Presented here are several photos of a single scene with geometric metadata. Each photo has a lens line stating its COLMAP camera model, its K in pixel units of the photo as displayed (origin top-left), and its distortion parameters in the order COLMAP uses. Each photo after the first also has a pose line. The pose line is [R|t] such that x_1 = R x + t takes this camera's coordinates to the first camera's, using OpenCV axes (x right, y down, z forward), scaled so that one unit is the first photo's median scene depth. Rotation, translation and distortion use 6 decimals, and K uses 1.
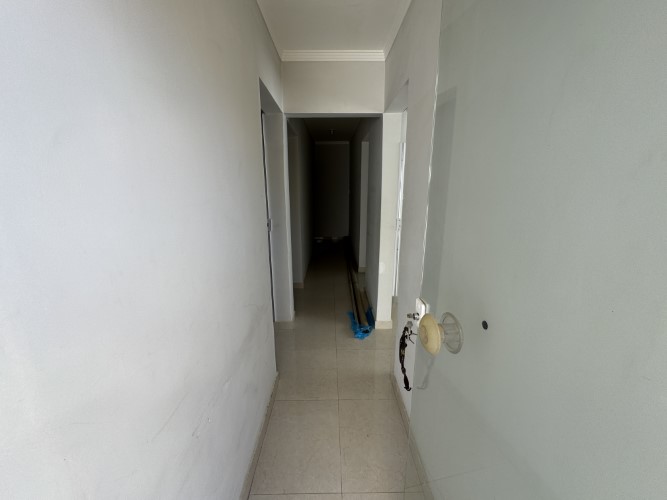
lens RADIAL K [[267.4, 0, 333.5], [0, 267.4, 250.0], [0, 0, 1]] dist [-0.001144, 0.000149]
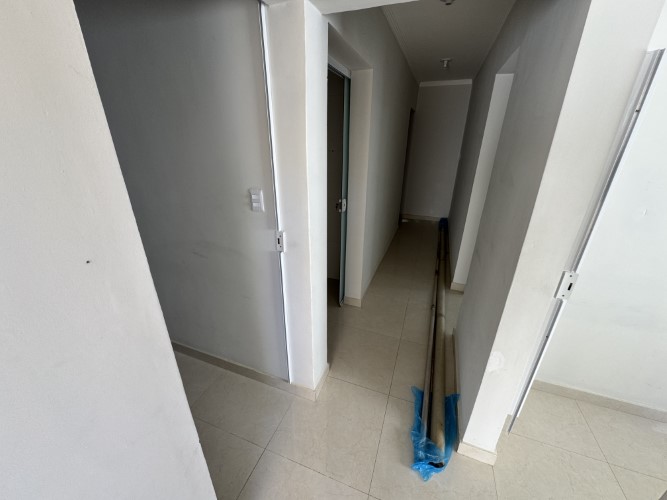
lens RADIAL K [[267.4, 0, 333.5], [0, 267.4, 250.0], [0, 0, 1]] dist [-0.001144, 0.000149]
pose [[0.933406, 0.150089, -0.325925, 0.034052], [-0.096776, 0.979958, 0.174118, -0.146181], [0.345526, -0.130981, 0.929223, 0.416774]]
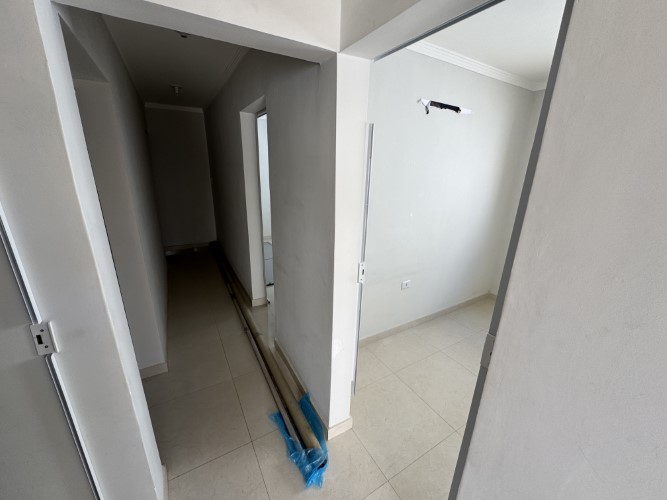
lens RADIAL K [[267.4, 0, 333.5], [0, 267.4, 250.0], [0, 0, 1]] dist [-0.001144, 0.000149]
pose [[0.866905, -0.125587, 0.482394, -0.060464], [0.089489, 0.991230, 0.097238, -0.161928], [-0.490375, -0.041127, 0.870540, 0.429846]]
